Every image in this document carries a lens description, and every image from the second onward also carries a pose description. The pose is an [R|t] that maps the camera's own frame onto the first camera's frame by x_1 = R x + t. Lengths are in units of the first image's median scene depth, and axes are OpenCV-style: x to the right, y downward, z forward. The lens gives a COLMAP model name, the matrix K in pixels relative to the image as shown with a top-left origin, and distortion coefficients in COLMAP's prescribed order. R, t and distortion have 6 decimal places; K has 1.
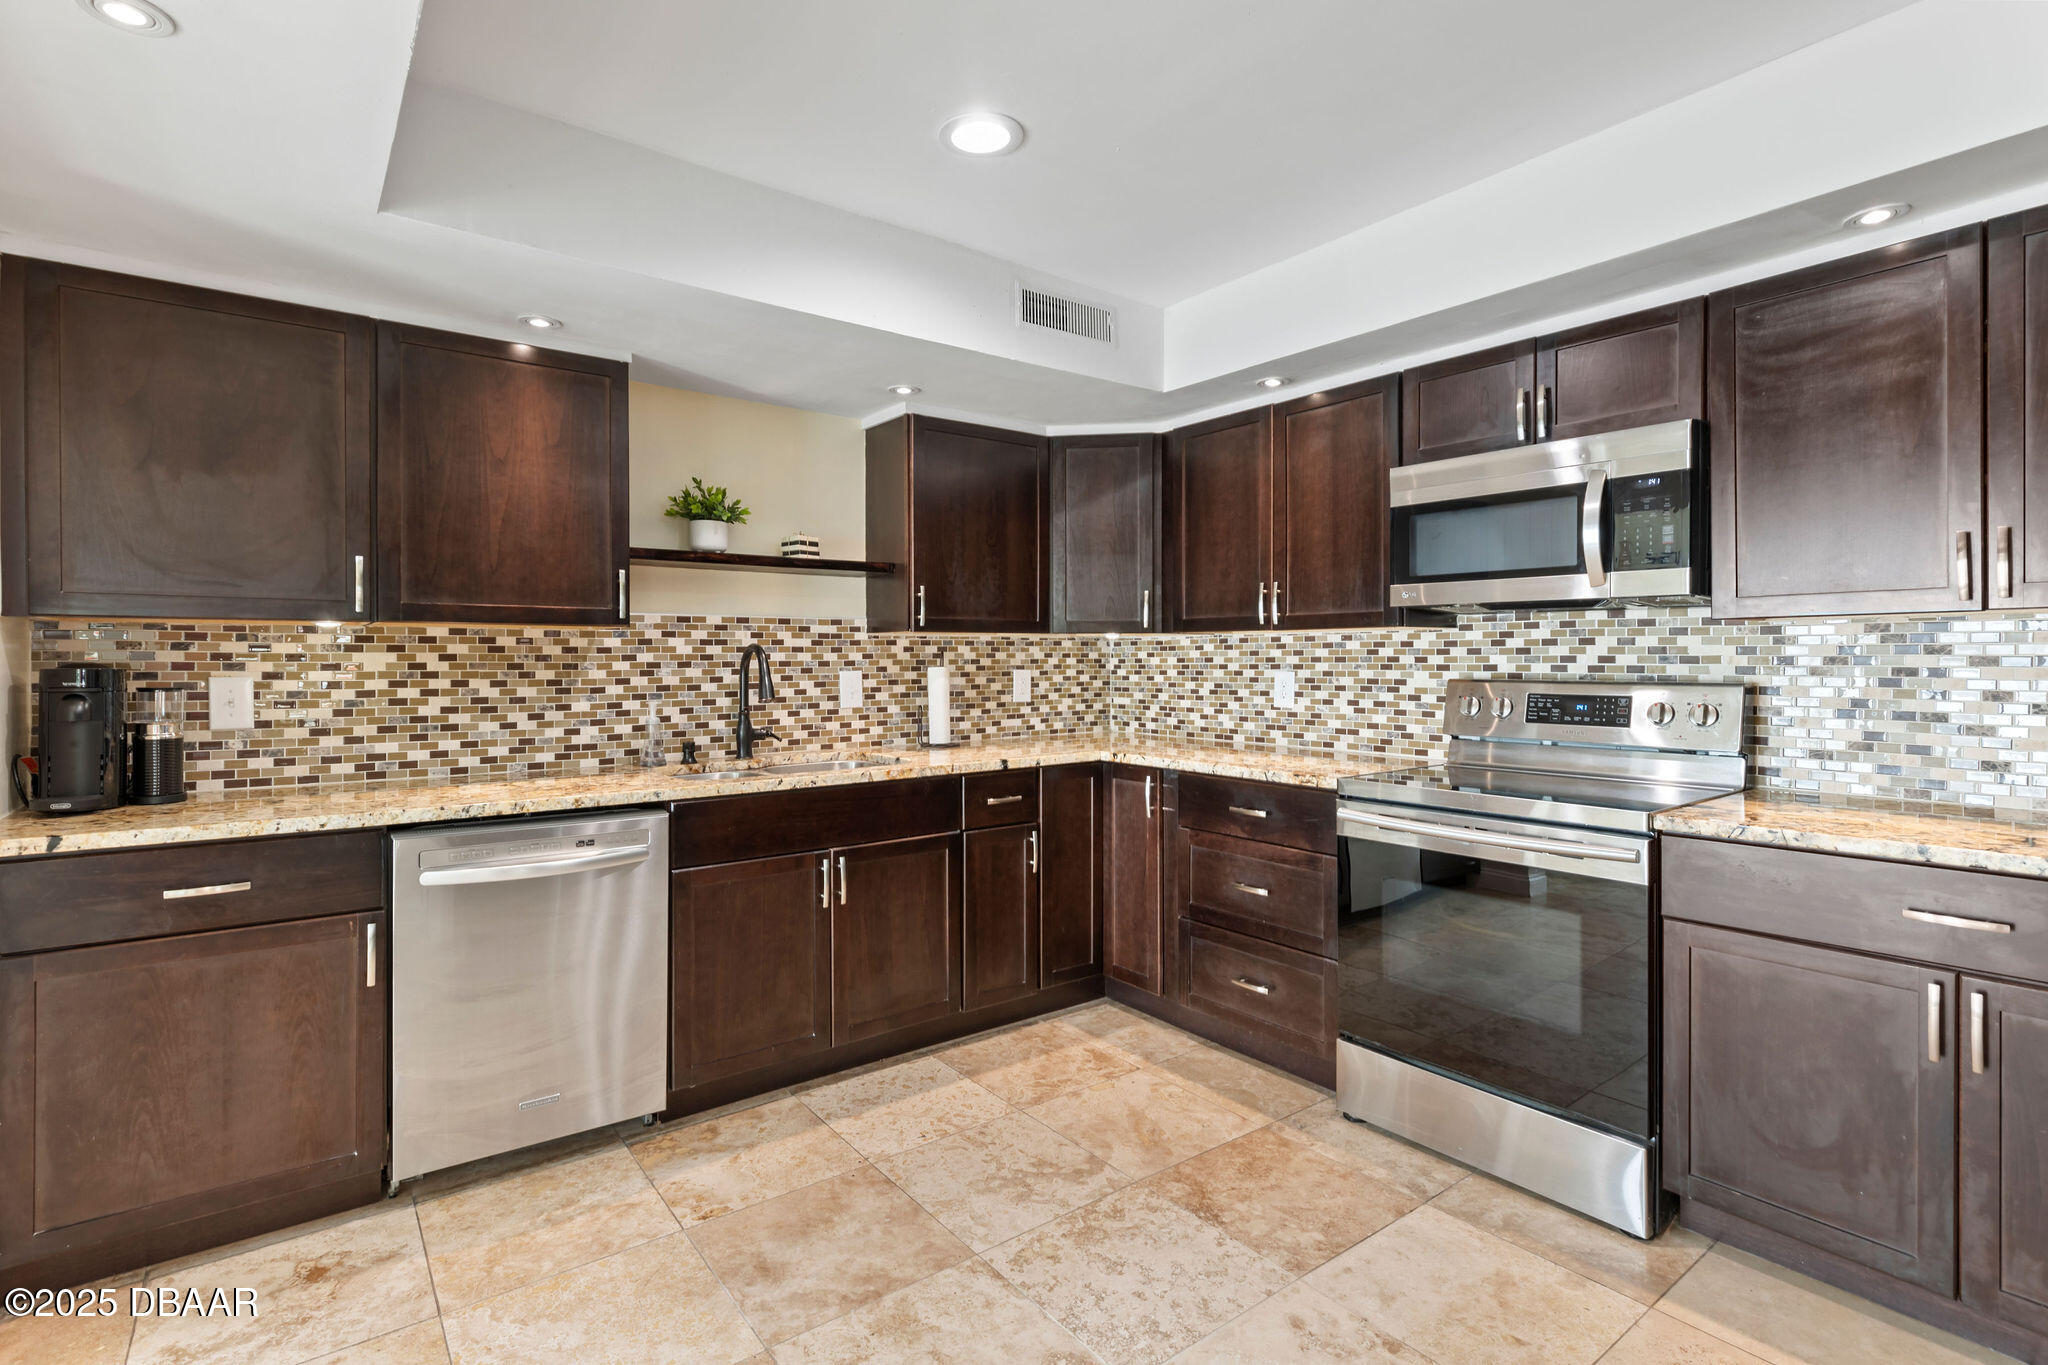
lens RADIAL K [[974.7, 0, 1015.5], [0, 974.7, 664.7], [0, 0, 1]] dist [0.001602, -0.003046]
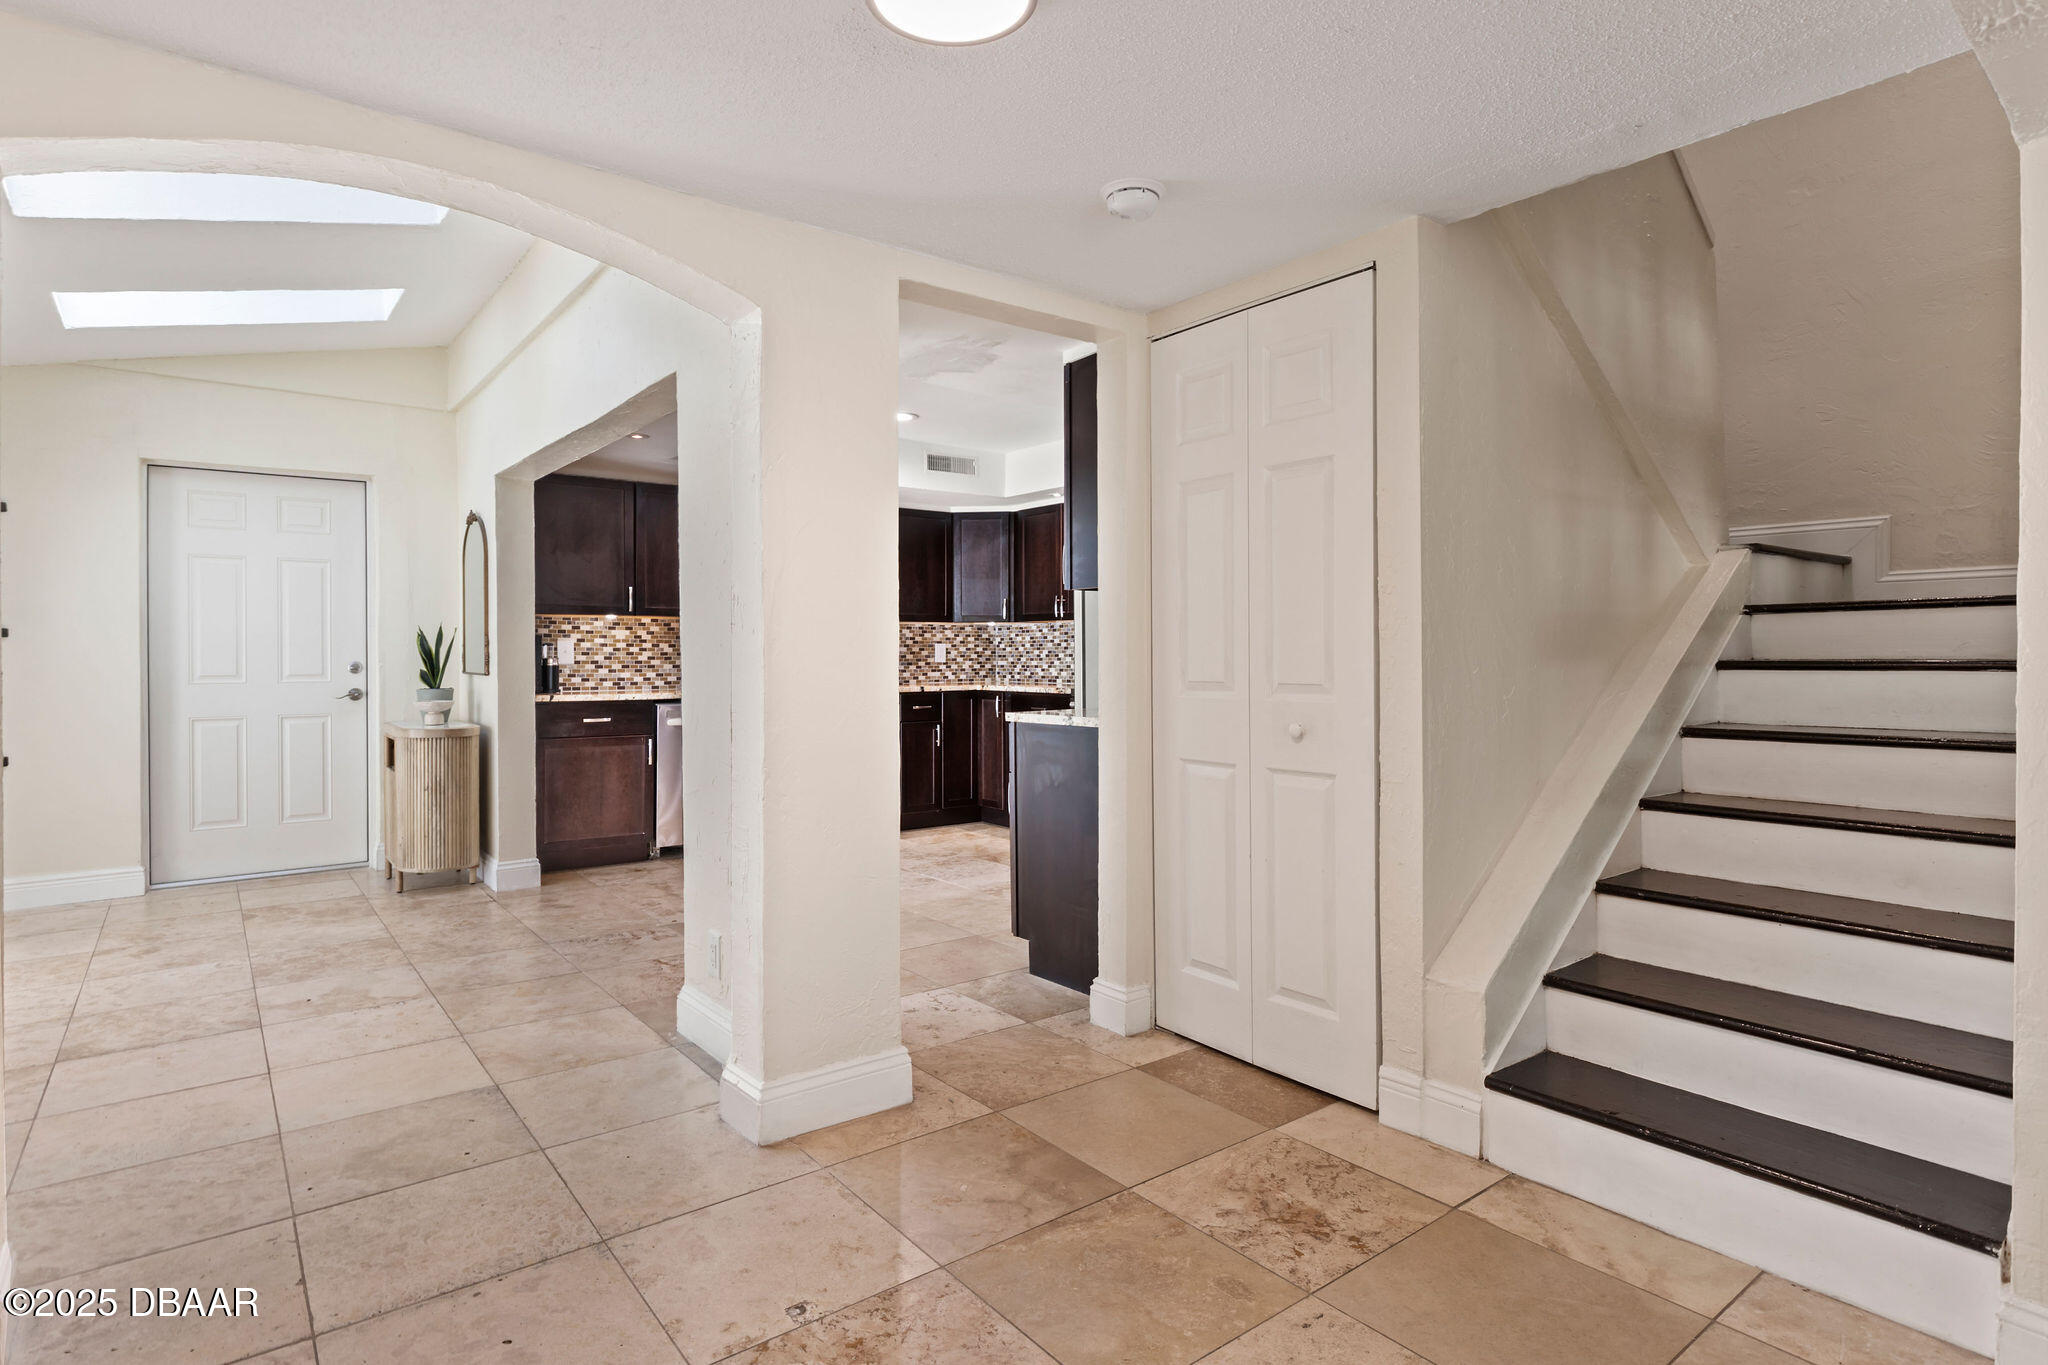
lens RADIAL K [[1055.9, 0, 1017.3], [0, 1055.9, 662.0], [0, 0, 1]] dist [0.001865, -0.001130]
pose [[0.999903, 0.000000, 0.013954, 0.171393], [-0.000007, 1.000000, 0.000469, 0.054051], [-0.013954, -0.000469, 0.999903, -1.273464]]
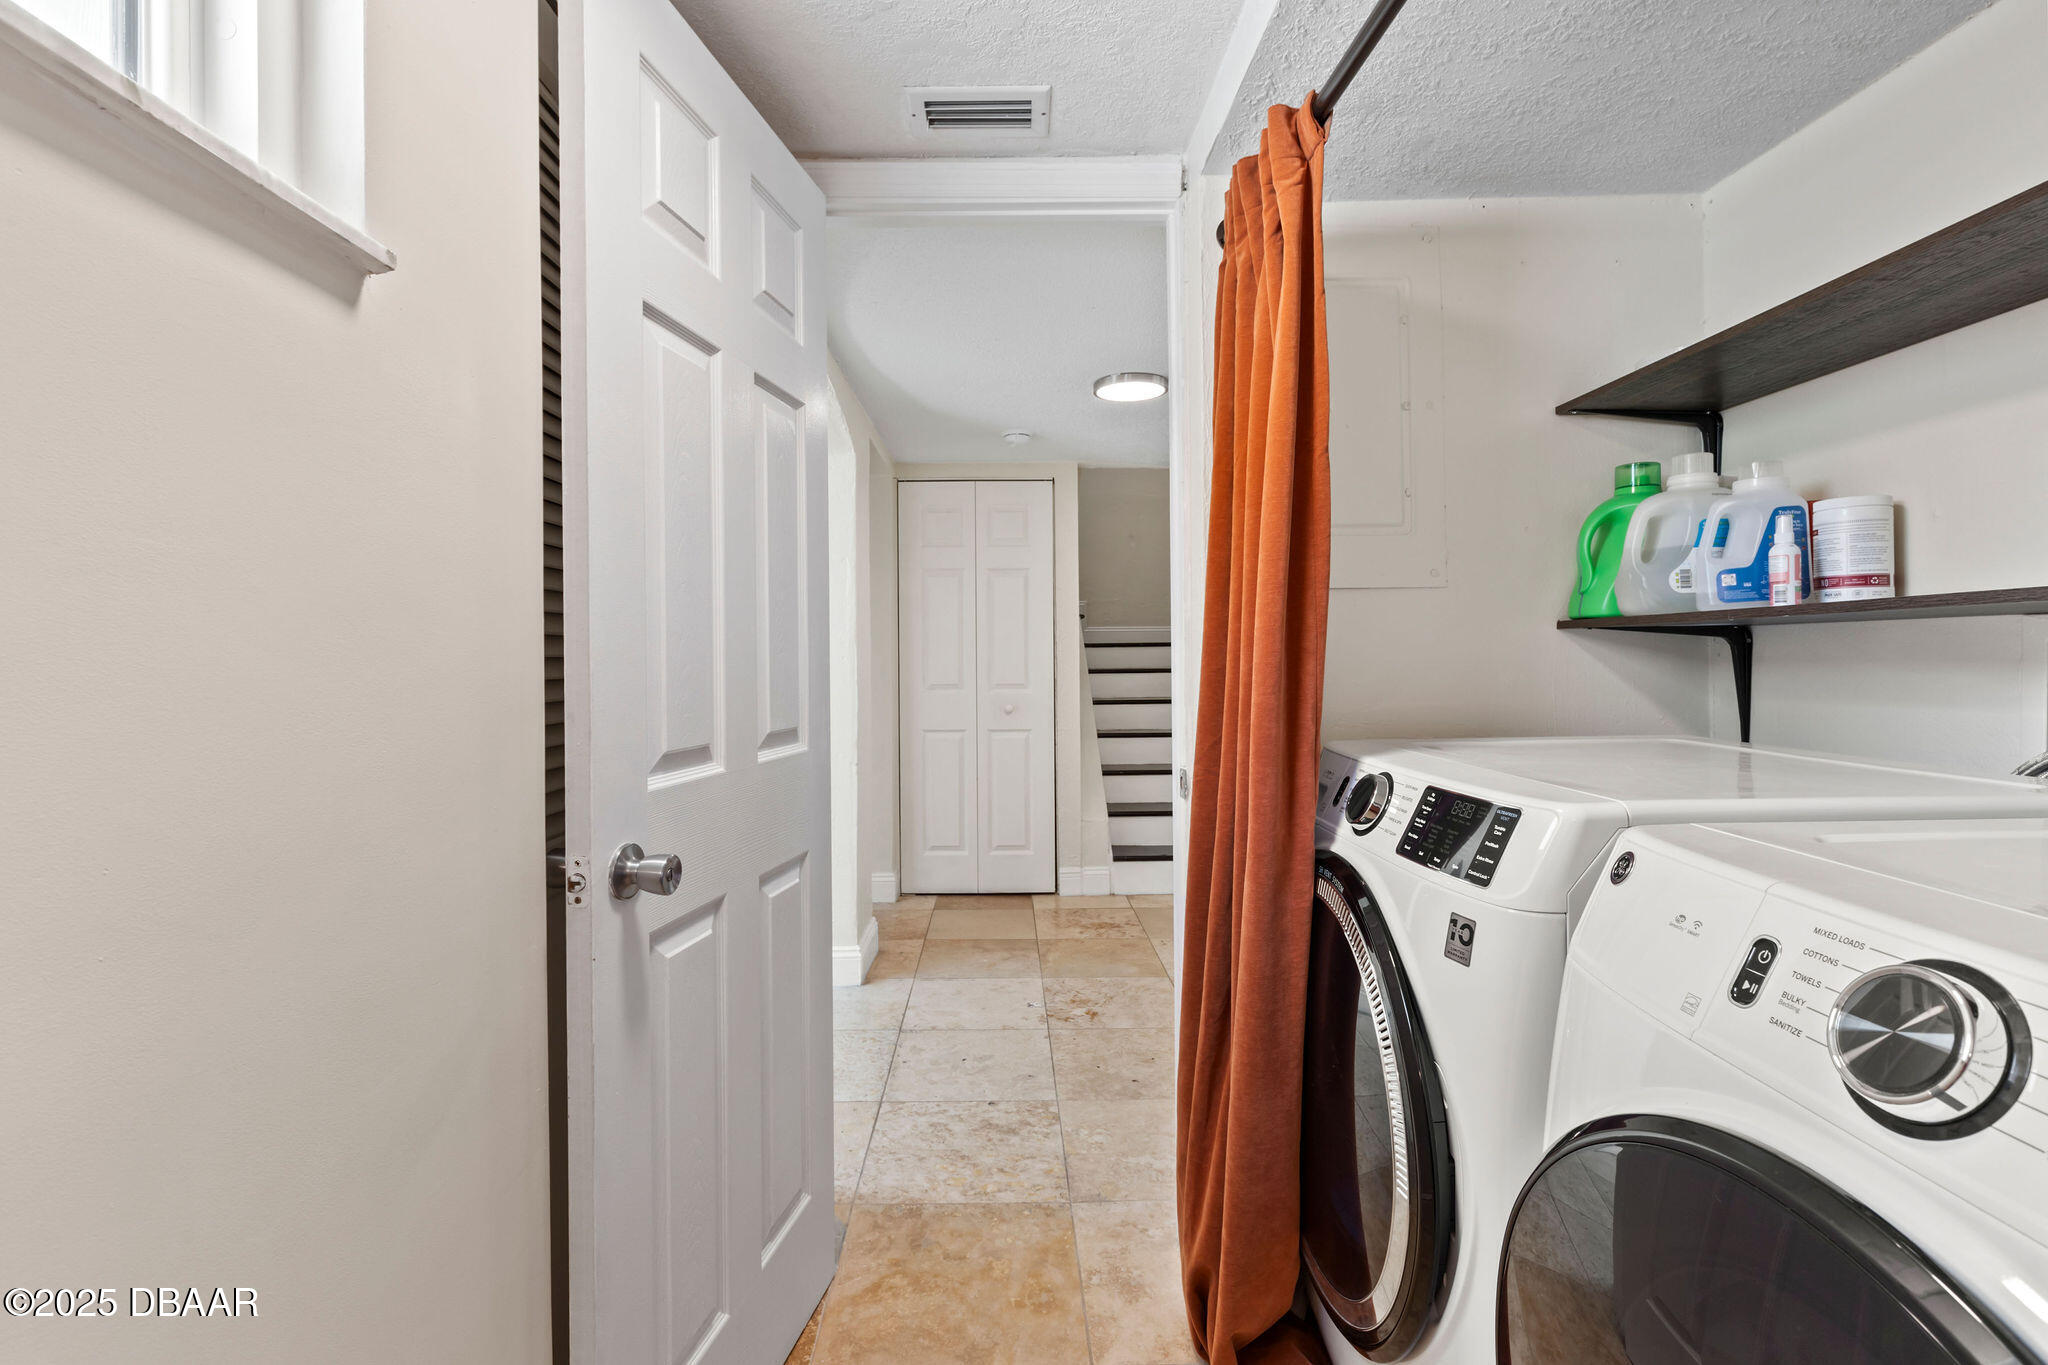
lens RADIAL K [[919.5, 0, 983.5], [0, 919.5, 664.7], [0, 0, 1]] dist [0.002938, -0.000773]
pose [[0.617059, -0.014771, 0.786778, -0.843618], [0.021911, 0.999759, 0.001585, 0.037973], [-0.786612, 0.016261, 0.617234, -1.269560]]
